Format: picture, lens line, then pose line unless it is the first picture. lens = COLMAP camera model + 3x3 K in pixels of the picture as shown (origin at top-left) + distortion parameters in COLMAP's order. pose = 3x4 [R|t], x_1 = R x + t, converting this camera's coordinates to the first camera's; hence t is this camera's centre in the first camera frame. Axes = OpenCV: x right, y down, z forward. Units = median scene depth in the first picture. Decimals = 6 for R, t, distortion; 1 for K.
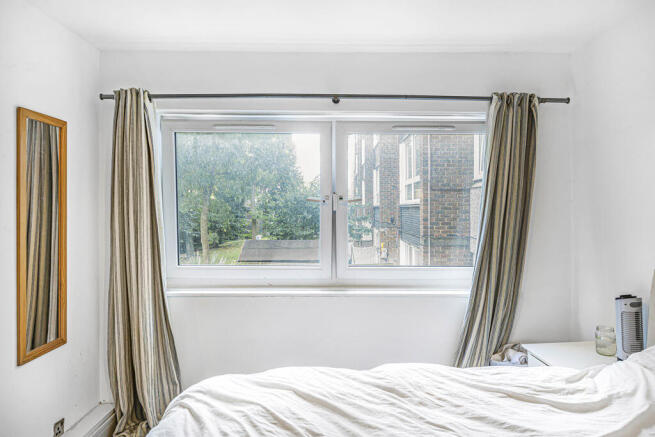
lens RADIAL K [[428.9, 0, 328.7], [0, 428.9, 217.7], [0, 0, 1]] dist [0.012705, 0.003390]
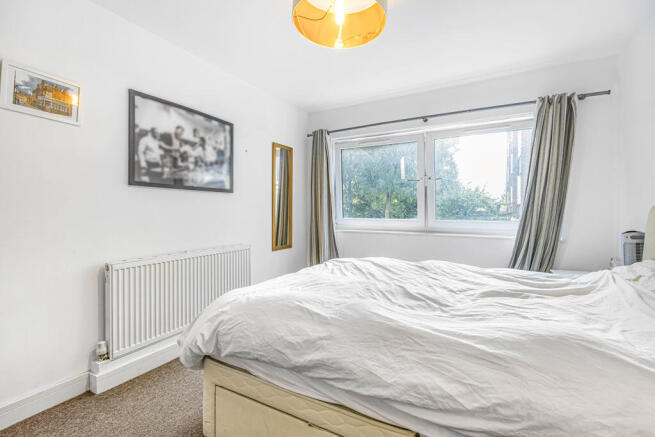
lens RADIAL K [[287.6, 0, 326.2], [0, 287.6, 218.5], [0, 0, 1]] dist [0.002459, 0.000839]
pose [[0.871301, 0.011355, -0.490618, 0.247561], [-0.009344, 0.999935, 0.006548, 0.115373], [0.490661, -0.001120, 0.871350, -0.186086]]
